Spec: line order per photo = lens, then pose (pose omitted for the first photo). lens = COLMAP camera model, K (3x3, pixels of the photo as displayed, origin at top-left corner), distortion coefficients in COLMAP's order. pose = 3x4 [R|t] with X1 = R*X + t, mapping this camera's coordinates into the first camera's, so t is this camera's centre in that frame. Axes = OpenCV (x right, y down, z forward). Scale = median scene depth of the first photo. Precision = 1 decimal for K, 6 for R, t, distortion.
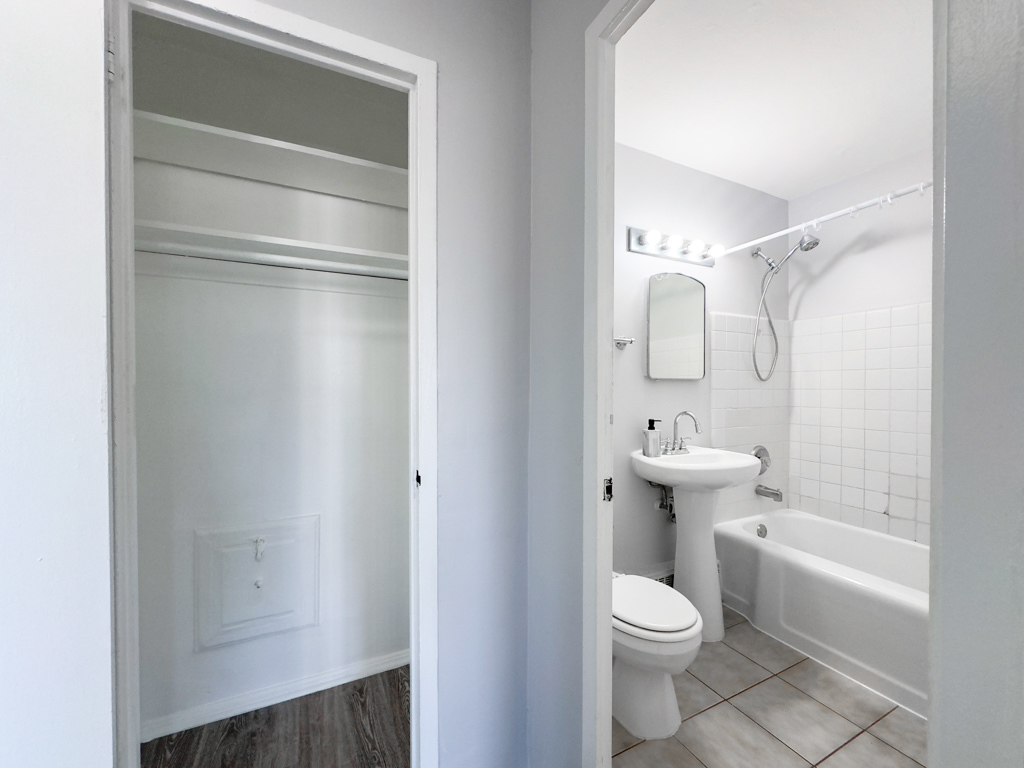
lens RADIAL K [[413.3, 0, 515.7], [0, 413.3, 390.9], [0, 0, 1]] dist [0.001617, -0.000795]
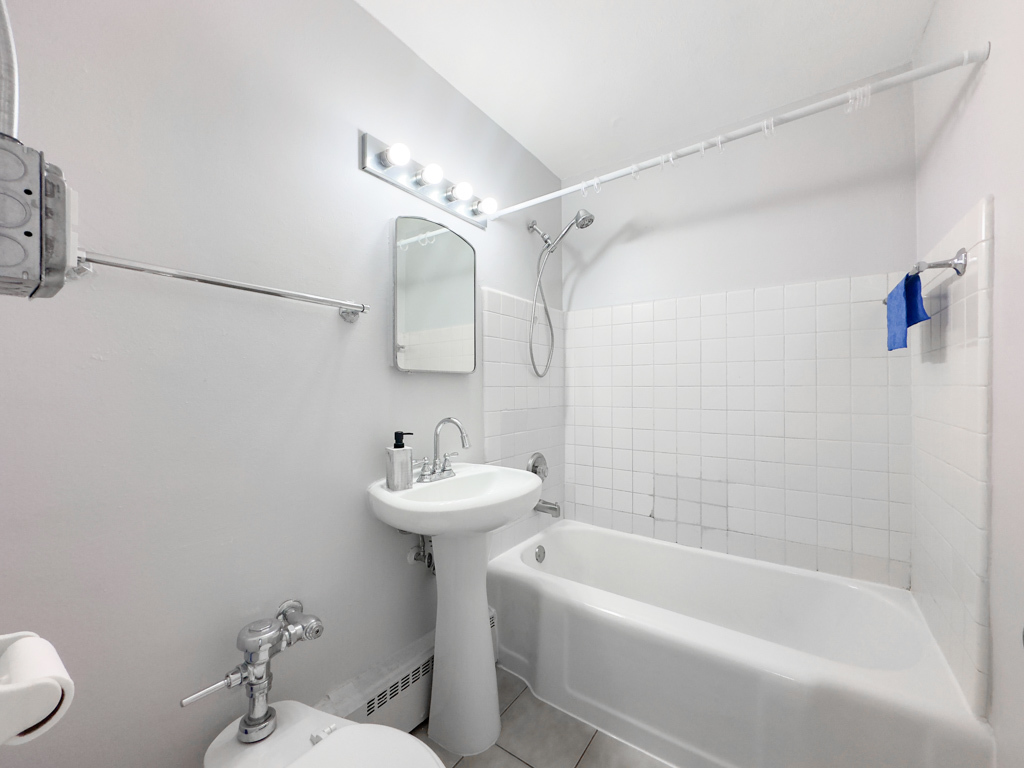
lens RADIAL K [[413.3, 0, 511.6], [0, 413.3, 387.4], [0, 0, 1]] dist [0.001617, -0.000795]
pose [[0.882349, -0.002302, 0.470590, 0.164615], [0.006849, 0.999945, -0.007951, 0.004321], [-0.470546, 0.010239, 0.882316, 0.312353]]
